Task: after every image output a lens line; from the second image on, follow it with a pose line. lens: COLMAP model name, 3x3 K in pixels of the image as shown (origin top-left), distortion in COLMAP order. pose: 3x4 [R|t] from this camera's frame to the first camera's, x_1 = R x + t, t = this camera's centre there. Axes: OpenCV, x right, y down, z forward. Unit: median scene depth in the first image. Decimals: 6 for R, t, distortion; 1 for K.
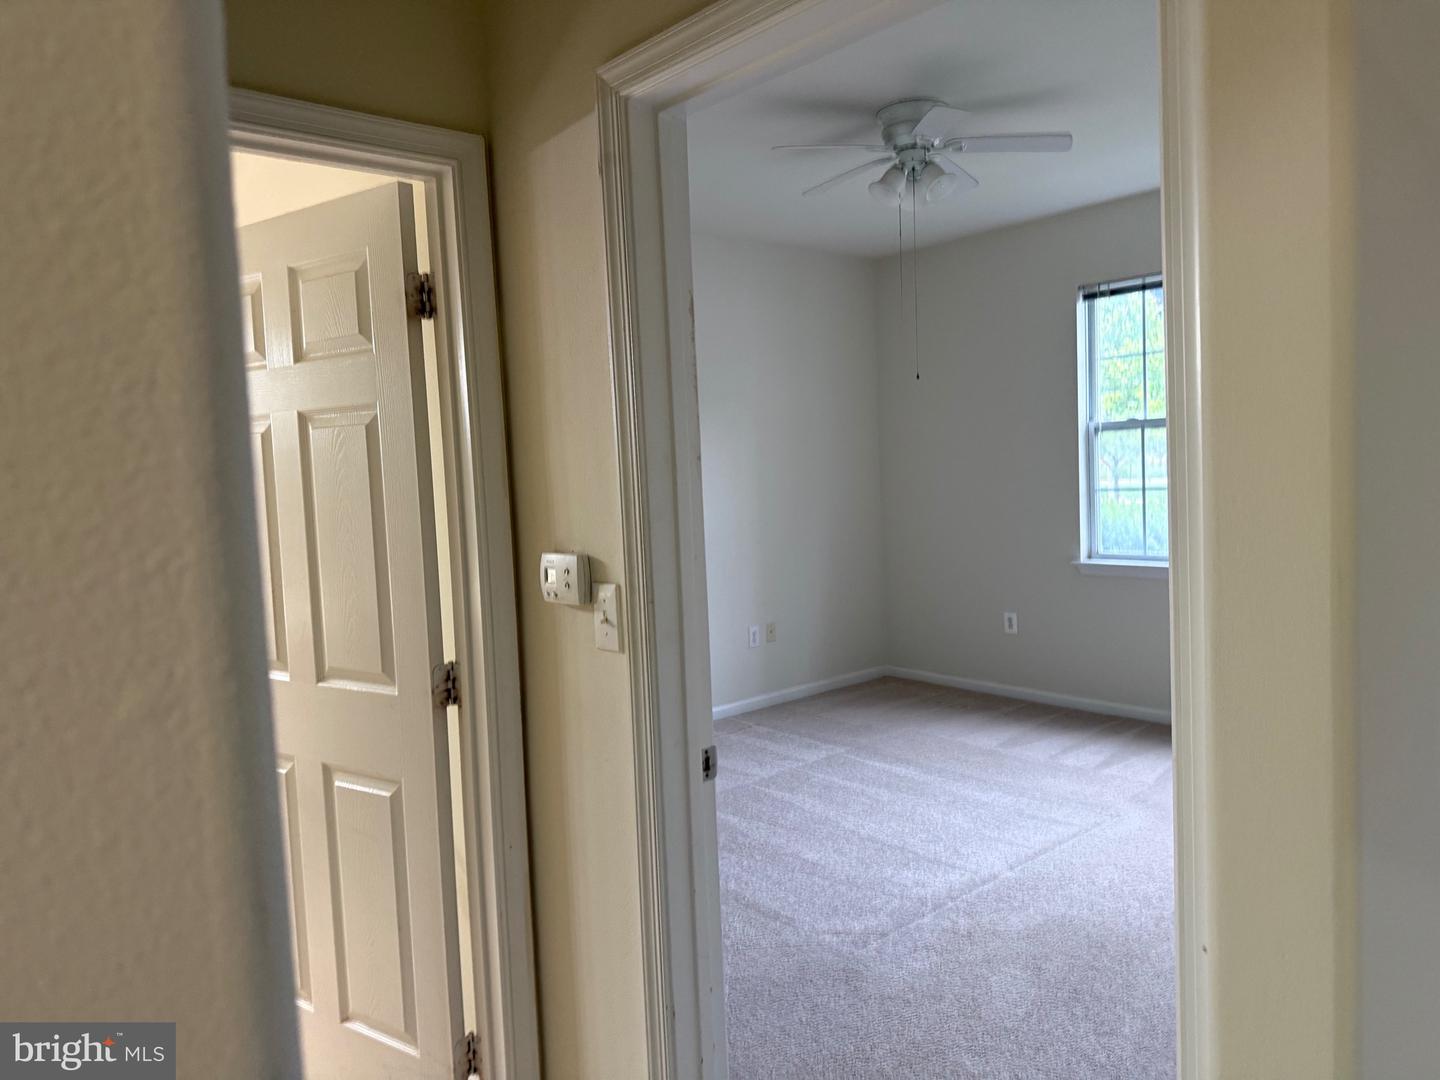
lens RADIAL K [[1032.9, 0, 720.0], [0, 1032.9, 540.0], [0, 0, 1]] dist [0.020215, -0.007233]
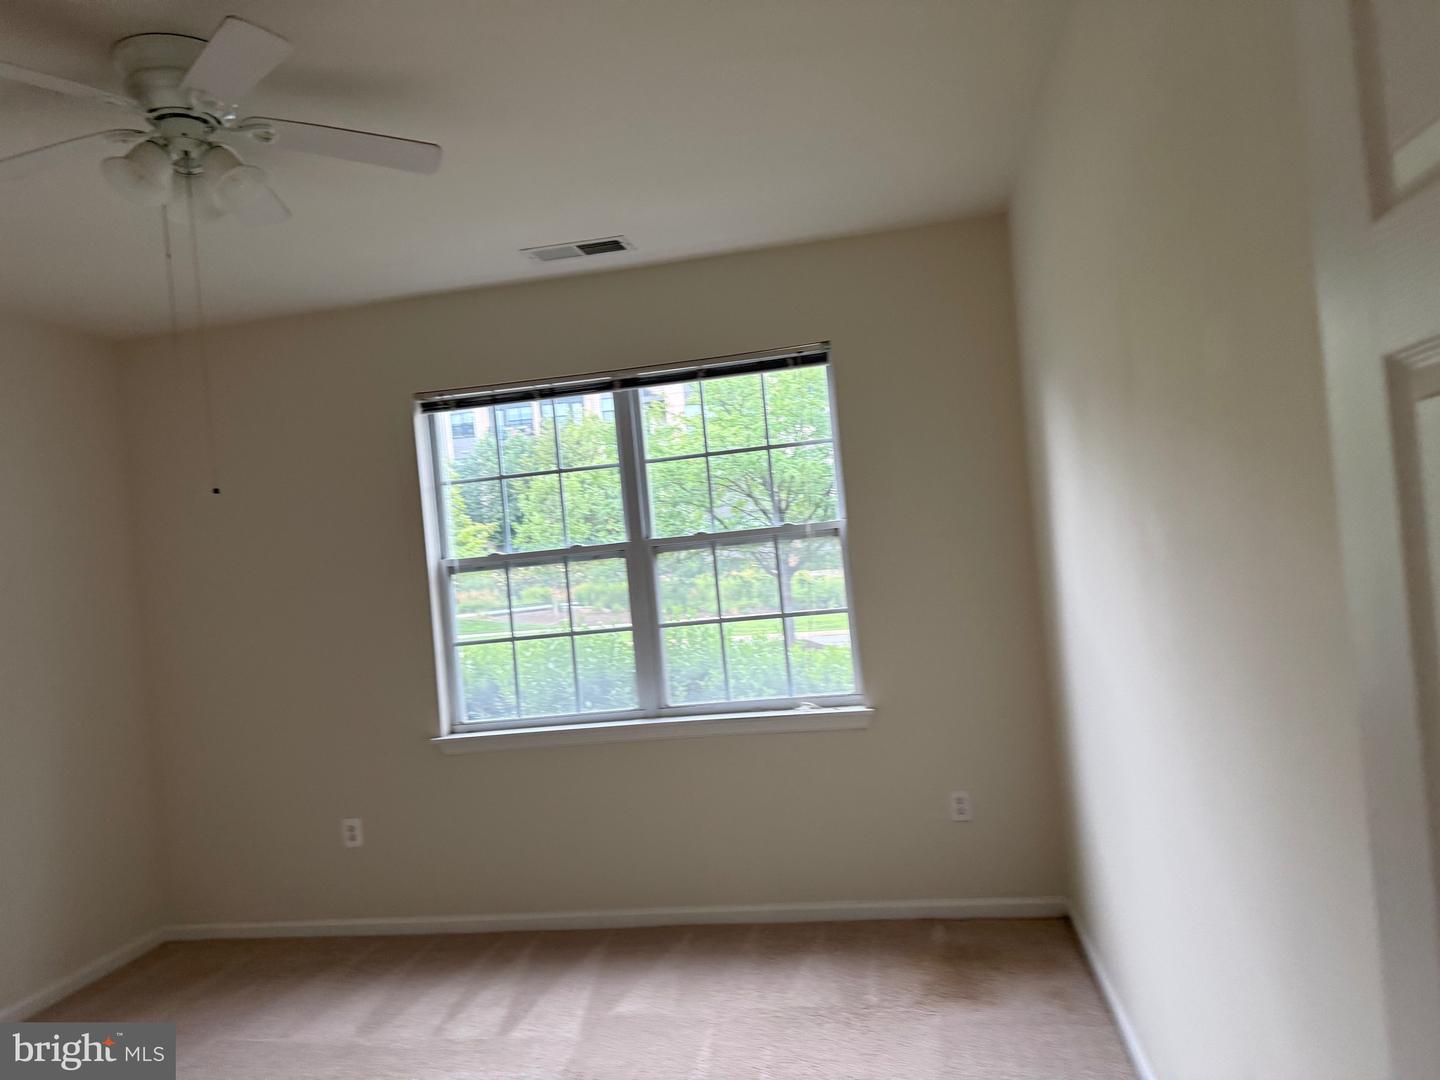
lens RADIAL K [[1125.0, 0, 759.9], [0, 1125.0, 546.5], [0, 0, 1]] dist [0.055360, -0.007209]
pose [[0.792808, -0.019214, 0.609169, 0.027466], [0.099164, 0.990251, -0.097824, -0.020160], [-0.601351, 0.137963, 0.786984, 0.212994]]
